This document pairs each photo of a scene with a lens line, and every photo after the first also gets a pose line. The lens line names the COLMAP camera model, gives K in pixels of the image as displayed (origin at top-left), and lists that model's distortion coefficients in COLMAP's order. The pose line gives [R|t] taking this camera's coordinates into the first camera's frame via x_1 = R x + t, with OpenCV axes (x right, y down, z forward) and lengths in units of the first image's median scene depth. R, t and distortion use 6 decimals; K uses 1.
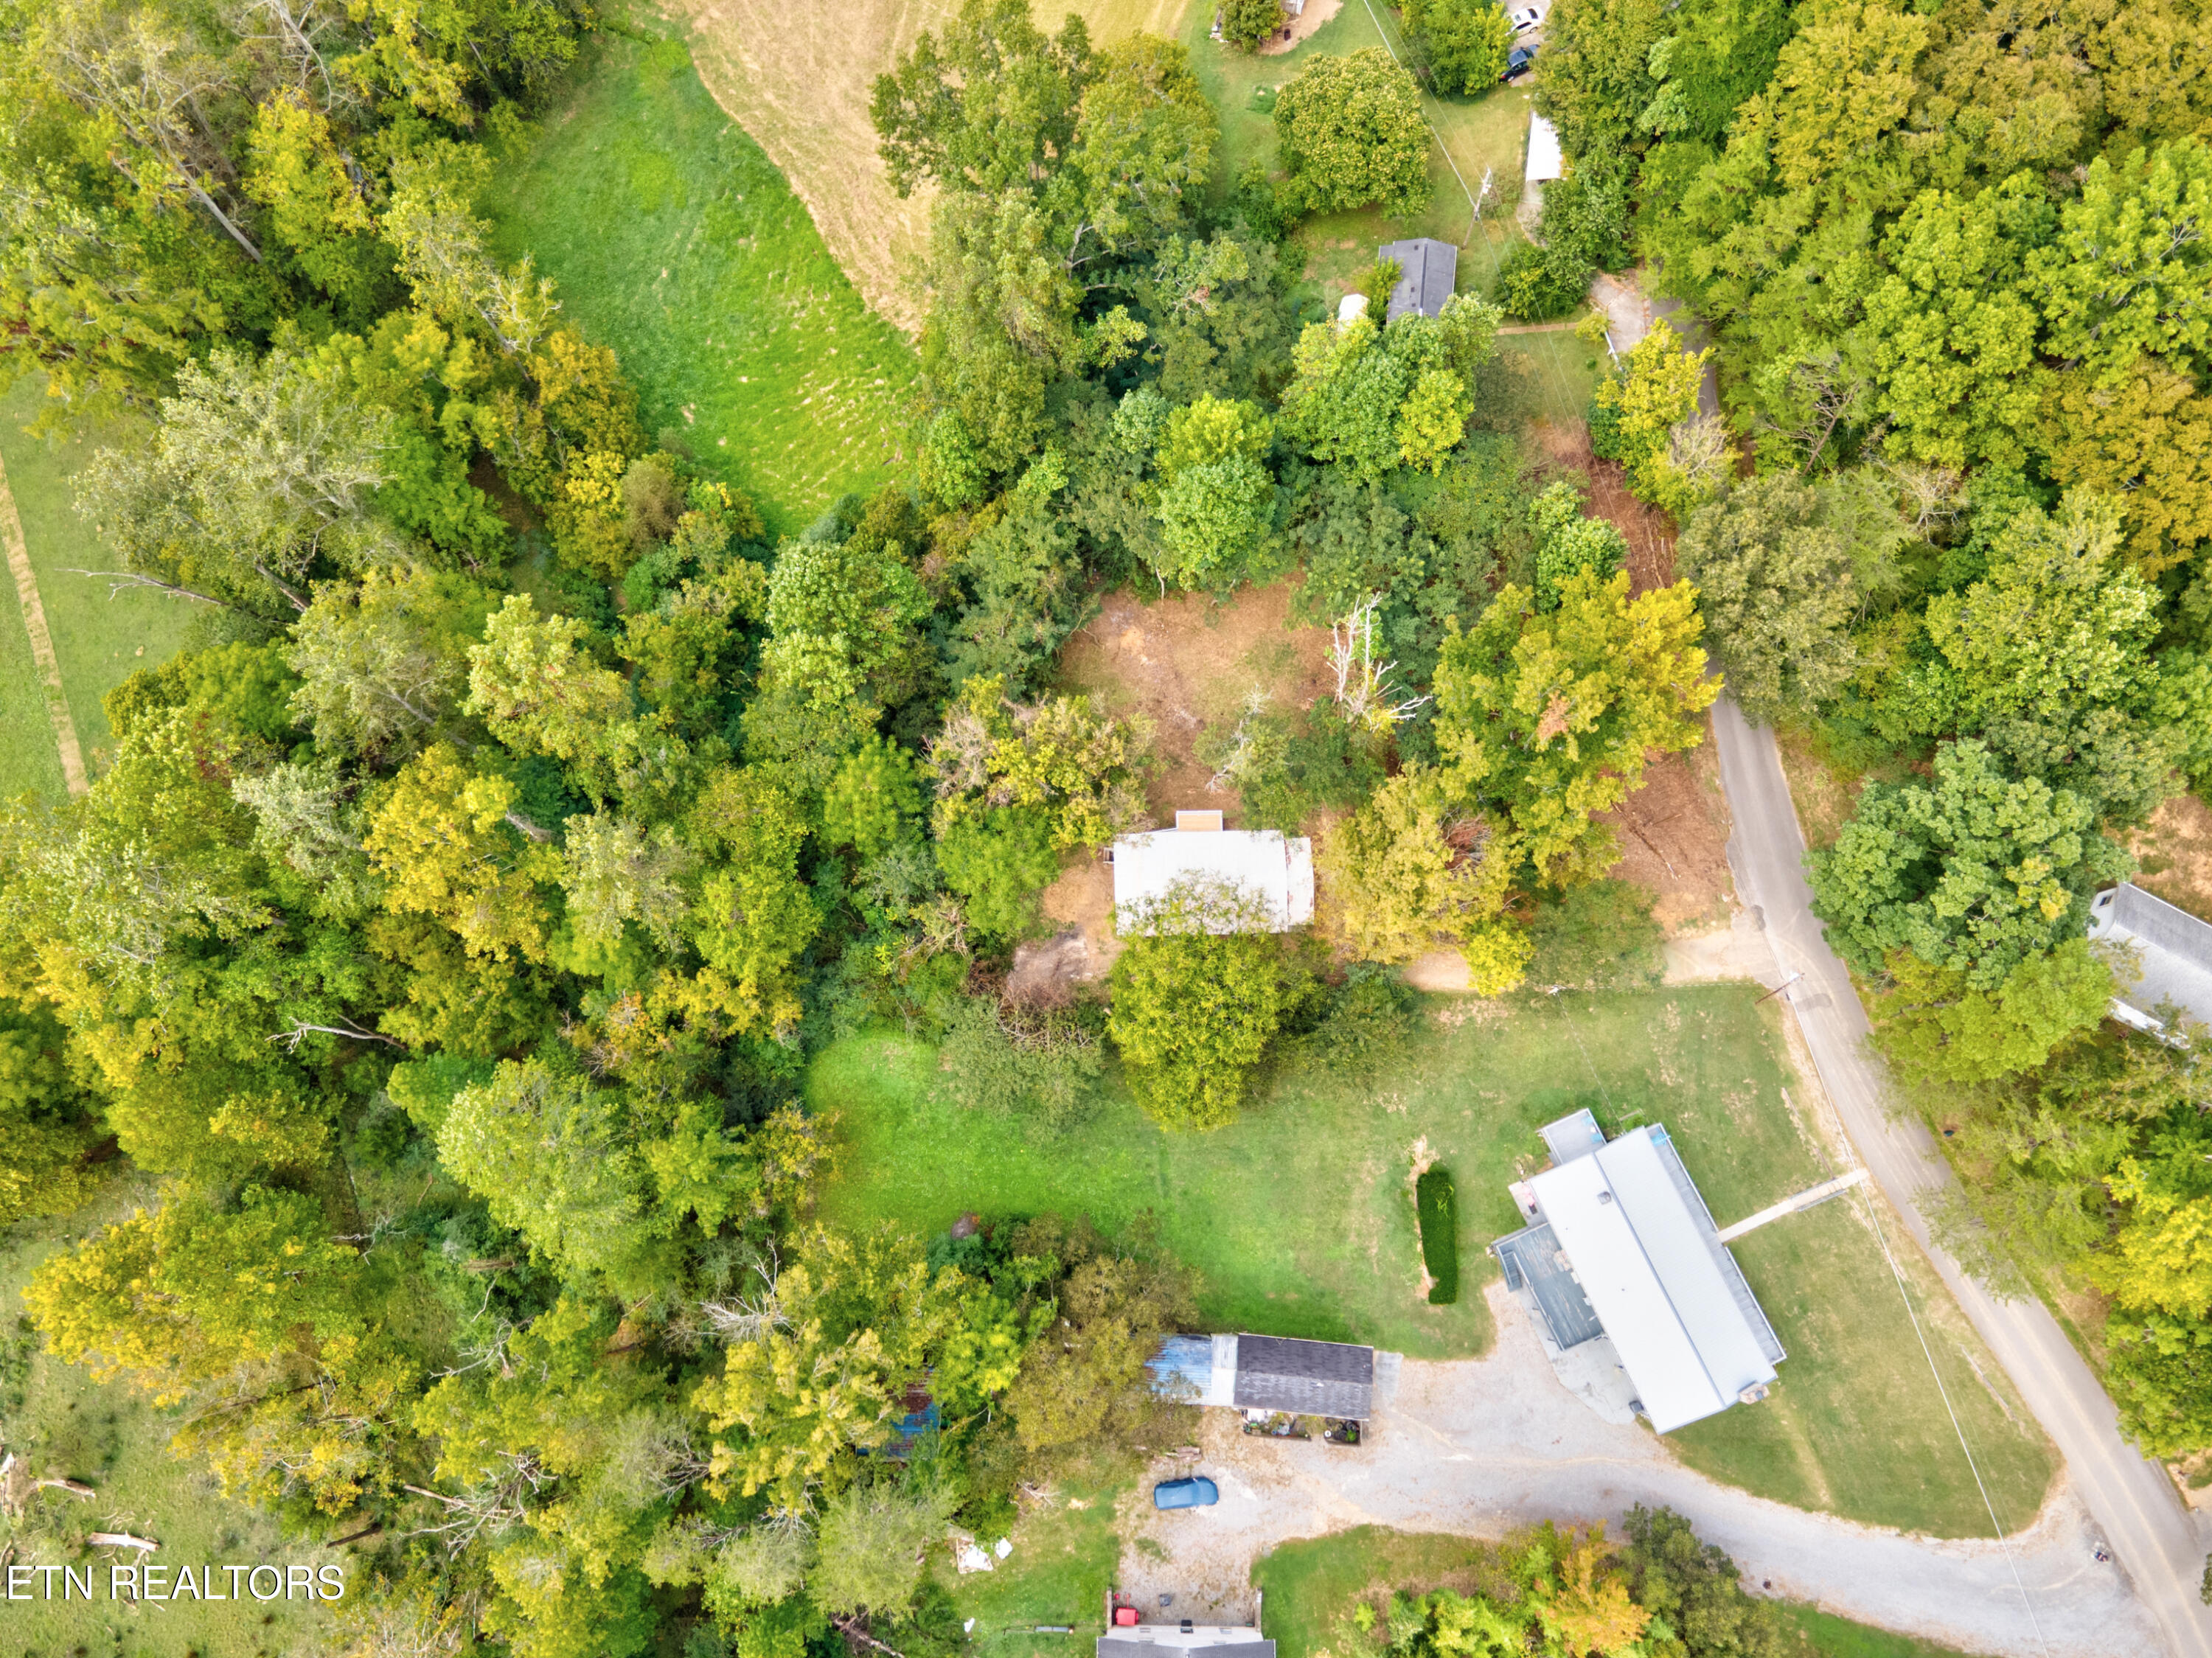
lens RADIAL K [[1629.7, 0, 1090.3], [0, 1629.7, 839.8], [0, 0, 1]] dist [0.043101, 0.008204]
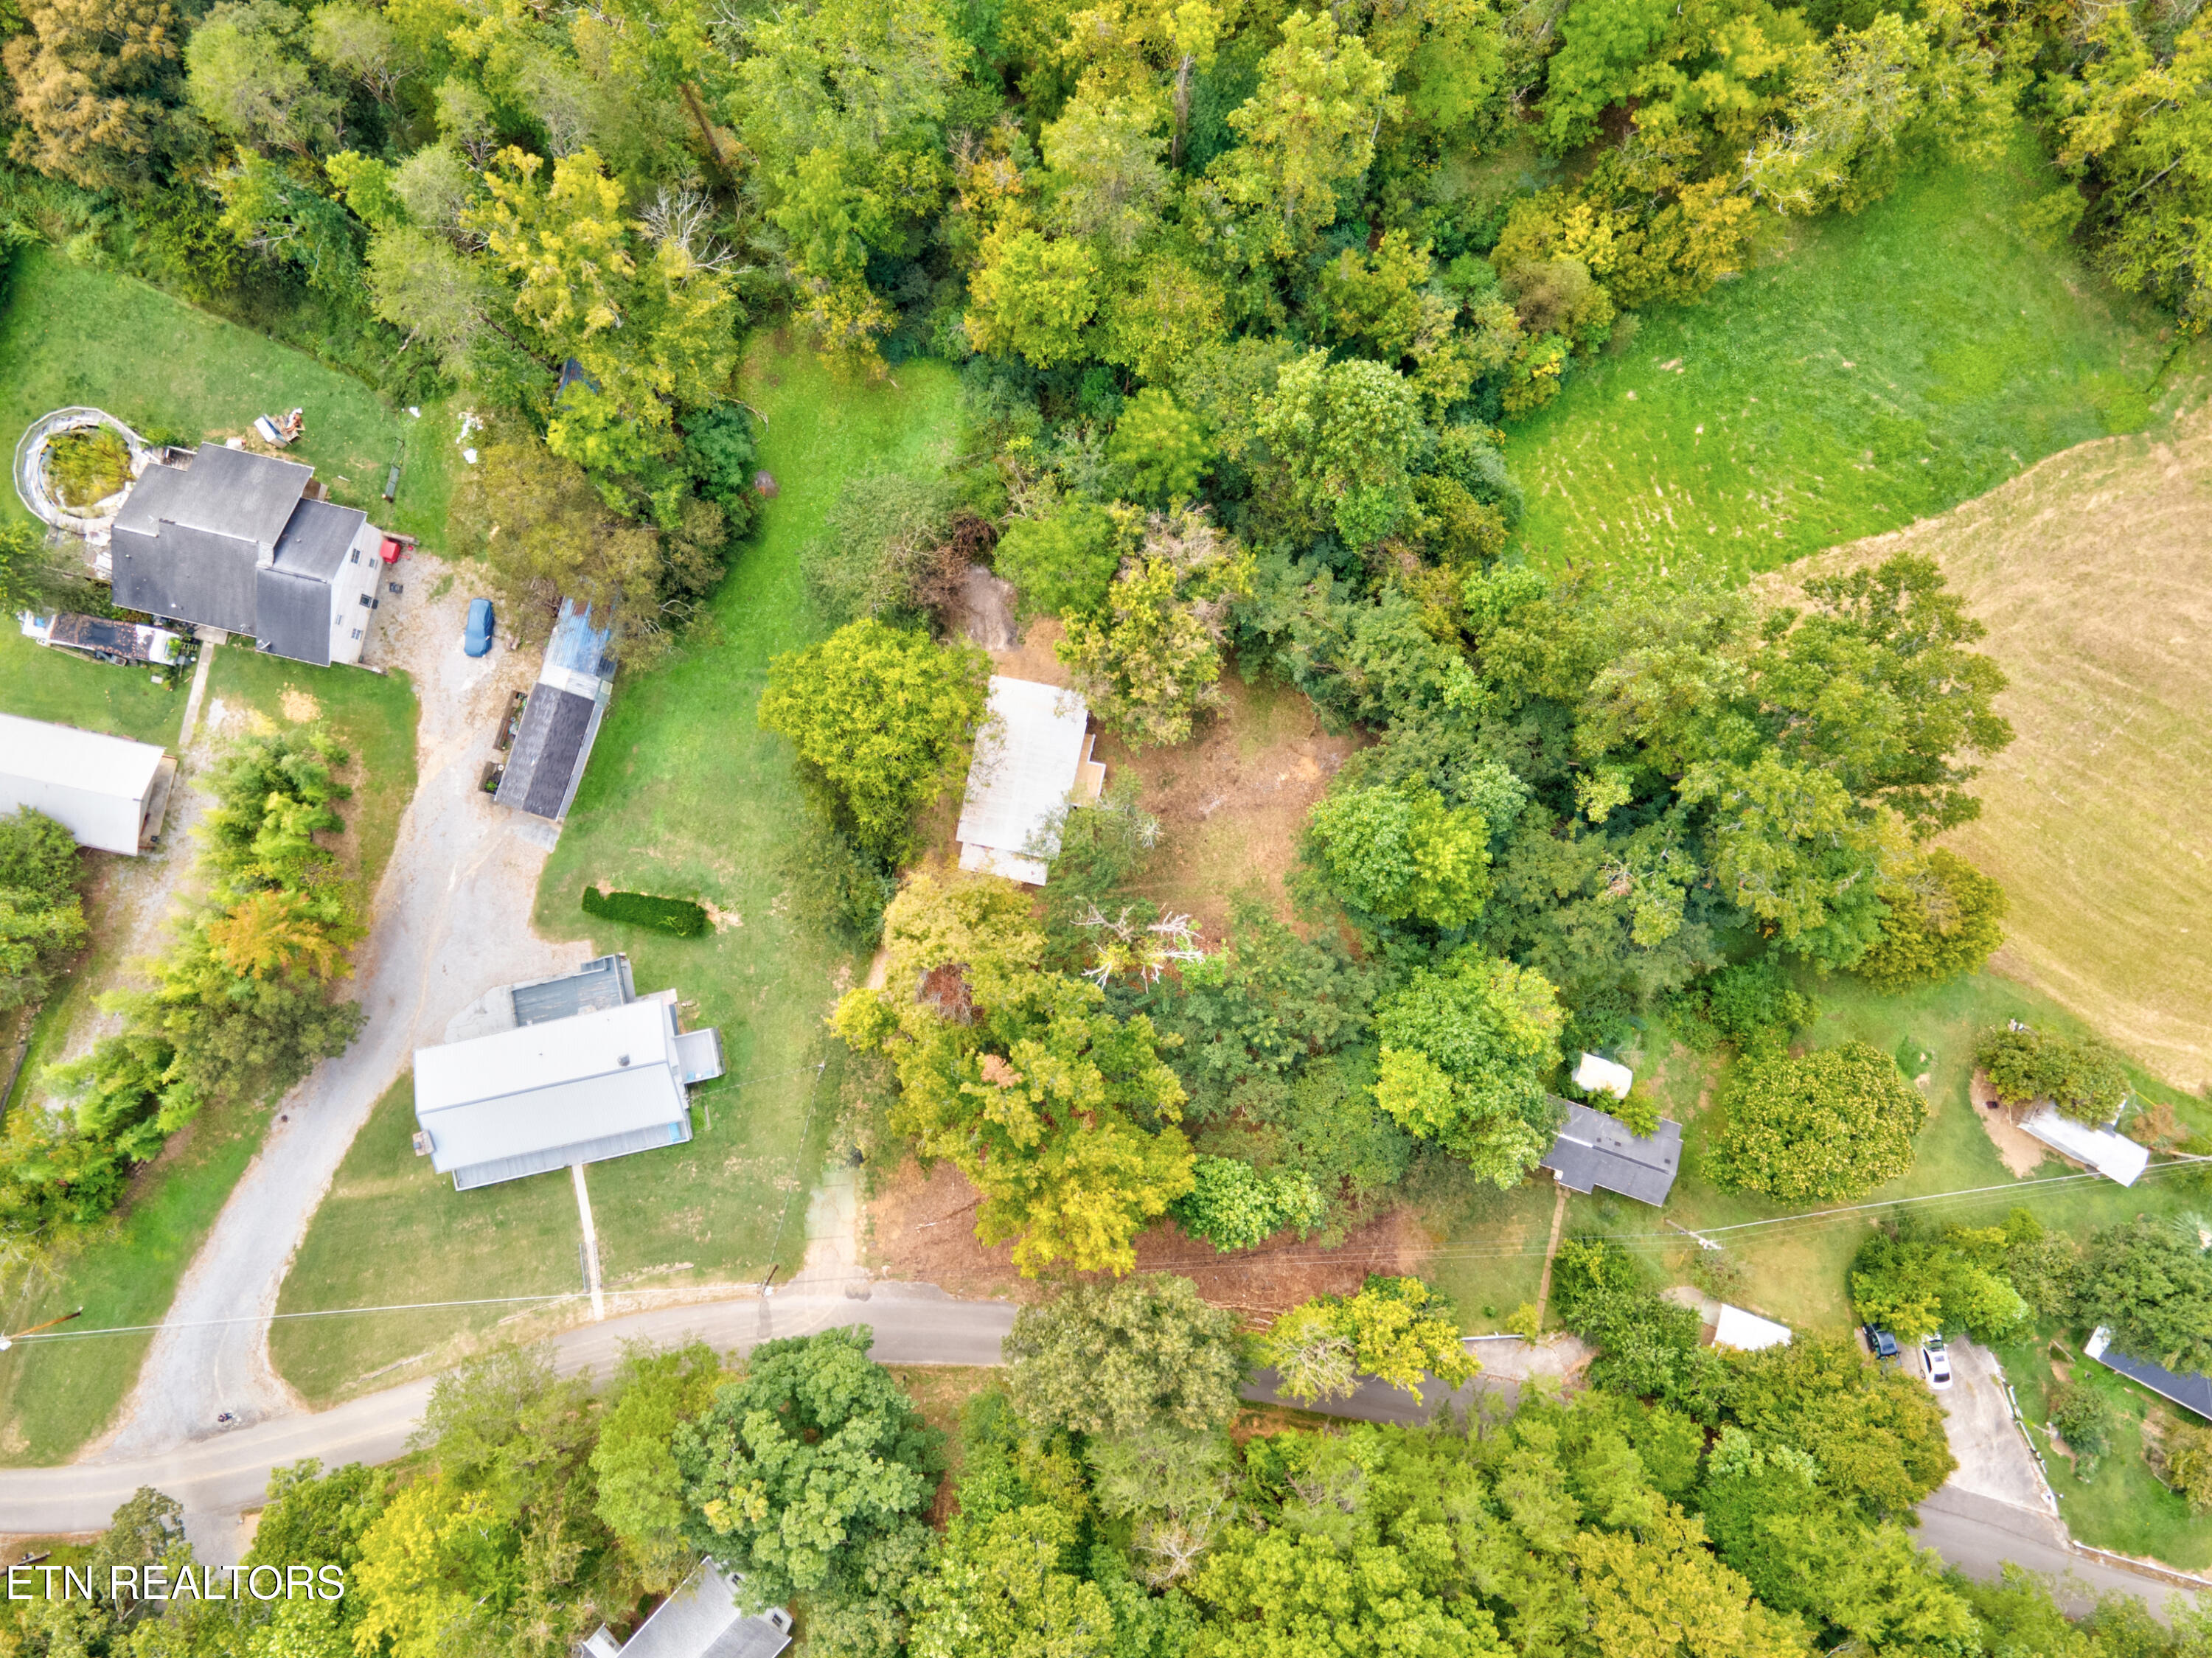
lens RADIAL K [[1629.7, 0, 1090.3], [0, 1629.7, 839.8], [0, 0, 1]] dist [0.043101, 0.008204]
pose [[-0.216162, 0.976211, -0.016895, 0.124880], [-0.947349, -0.205521, 0.245541, -0.278854], [0.236227, 0.069082, 0.969239, 0.047792]]
